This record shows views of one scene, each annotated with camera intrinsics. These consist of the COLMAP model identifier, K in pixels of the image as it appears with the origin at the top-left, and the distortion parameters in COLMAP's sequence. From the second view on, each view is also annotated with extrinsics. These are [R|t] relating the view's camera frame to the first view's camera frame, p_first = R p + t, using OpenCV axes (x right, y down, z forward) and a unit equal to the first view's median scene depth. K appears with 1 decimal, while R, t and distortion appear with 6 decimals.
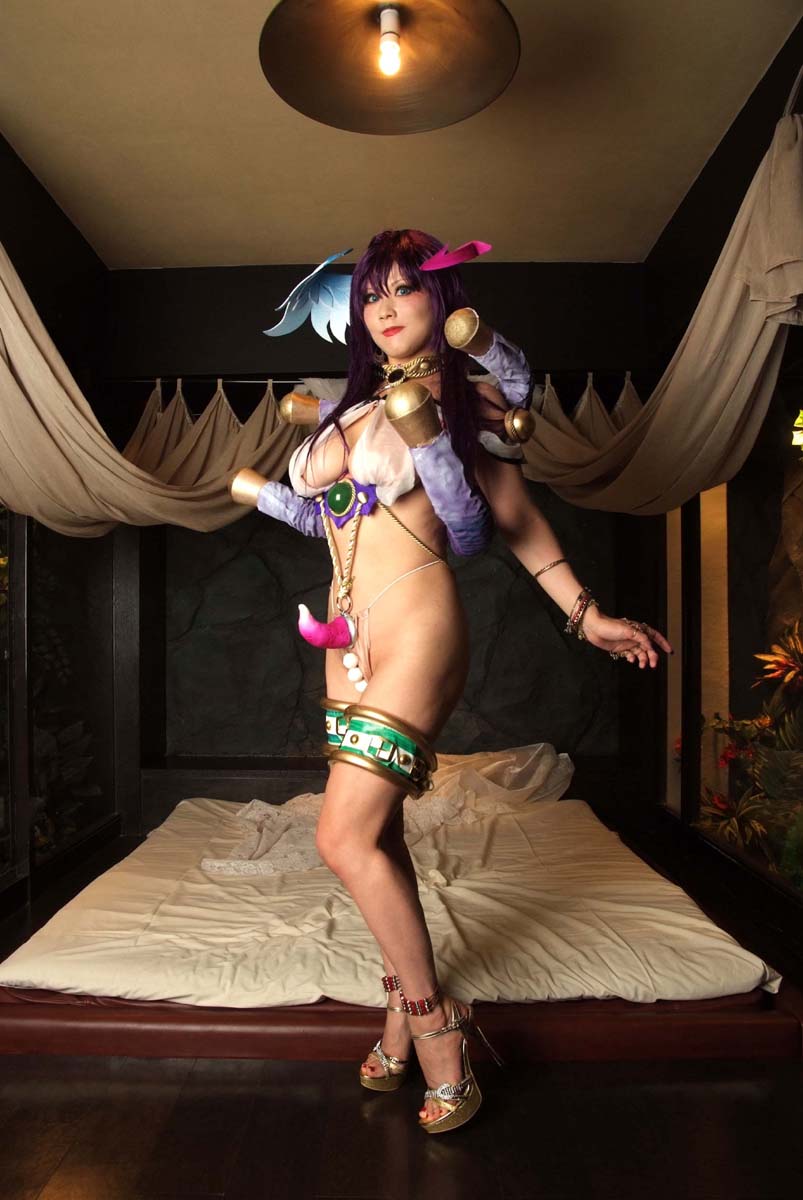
lens RADIAL K [[891.9, 0, 384.4], [0, 891.9, 616.5], [0, 0, 1]] dist [-0.075156, -0.004327]
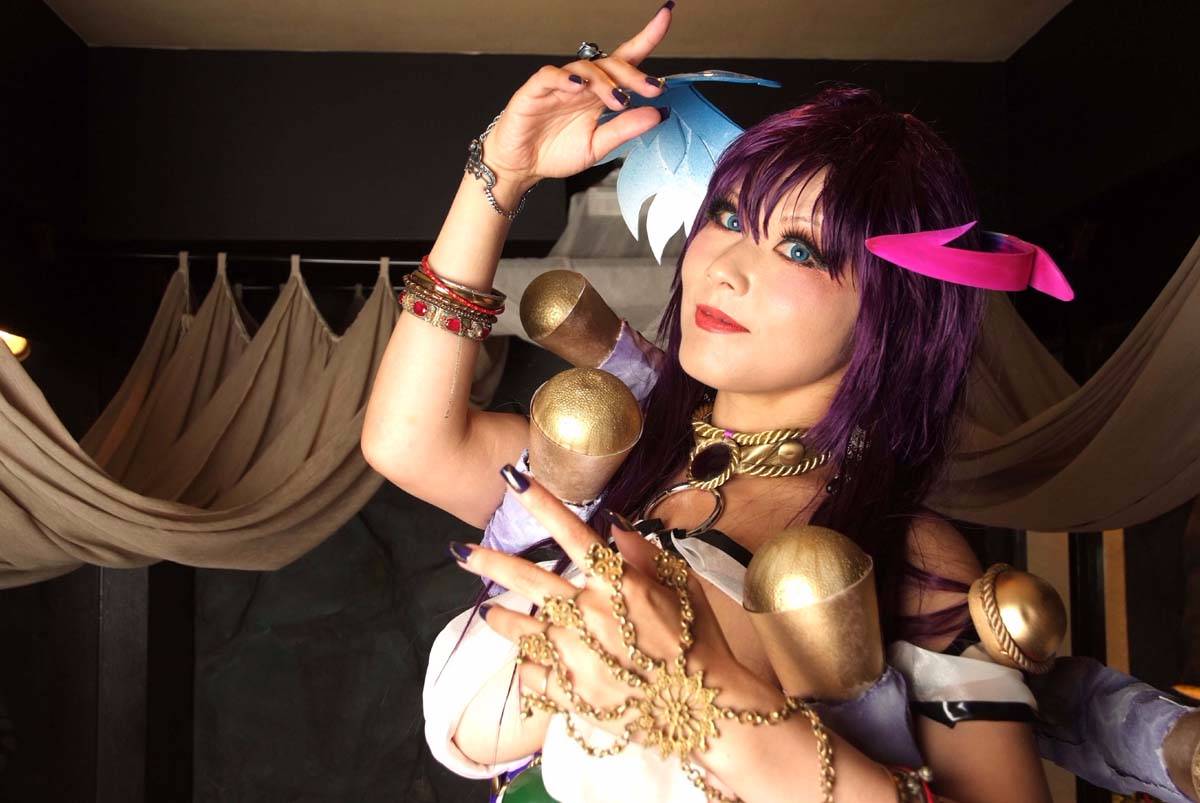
lens RADIAL K [[1202.2, 0, 611.3], [0, 1202.2, 417.0], [0, 0, 1]] dist [0.019572, 0.000000]
pose [[0.995581, 0.000774, 0.093907, -0.055967], [0.001388, 0.999735, -0.022959, -0.147119], [-0.093900, 0.022988, 0.995316, 0.209777]]
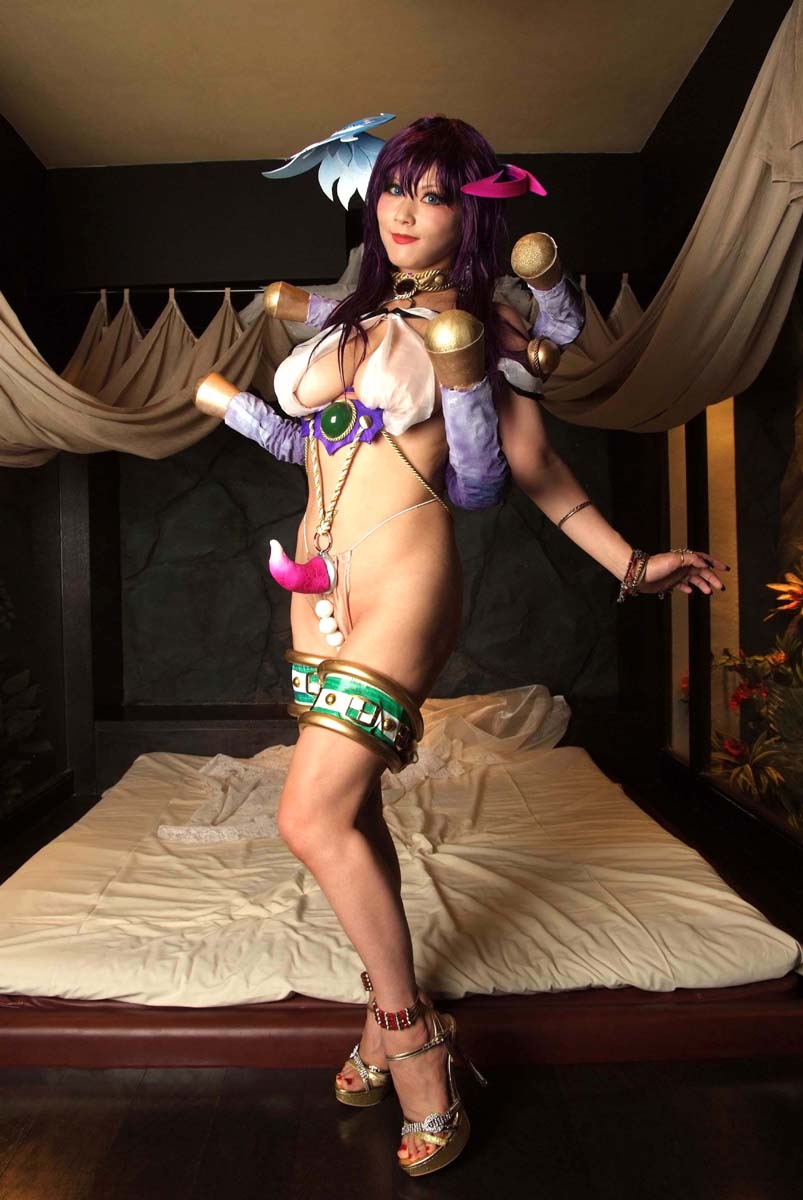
lens RADIAL K [[936.2, 0, 370.1], [0, 936.2, 555.9], [0, 0, 1]] dist [-0.077343, 0.021255]
pose [[0.999834, -0.016788, 0.007112, 0.004440], [0.016705, 0.999793, 0.011620, -0.004456], [-0.007305, -0.011500, 0.999907, 0.054180]]
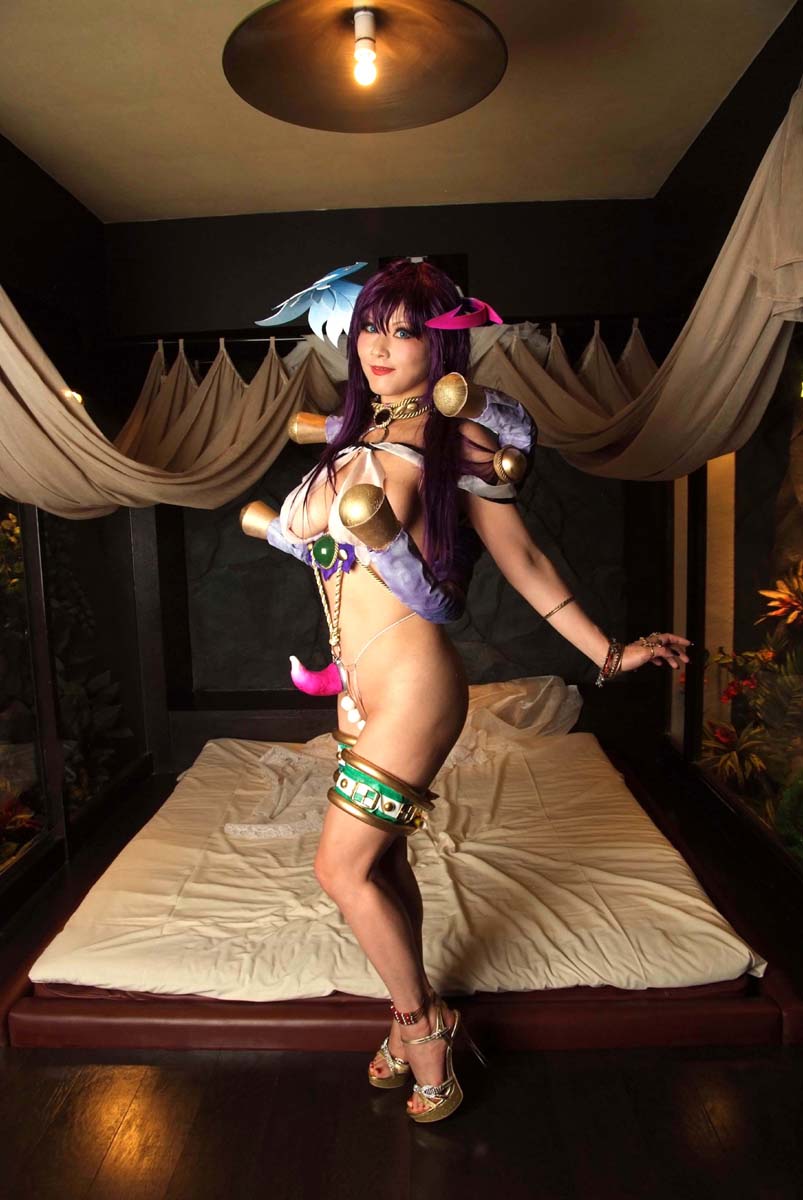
lens RADIAL K [[854.7, 0, 396.5], [0, 854.7, 598.3], [0, 0, 1]] dist [-0.085987, 0.013435]
pose [[0.999517, -0.024441, -0.019178, 0.020854], [0.026760, 0.990912, 0.131823, -0.100017], [0.015782, -0.132272, 0.991088, 0.027664]]
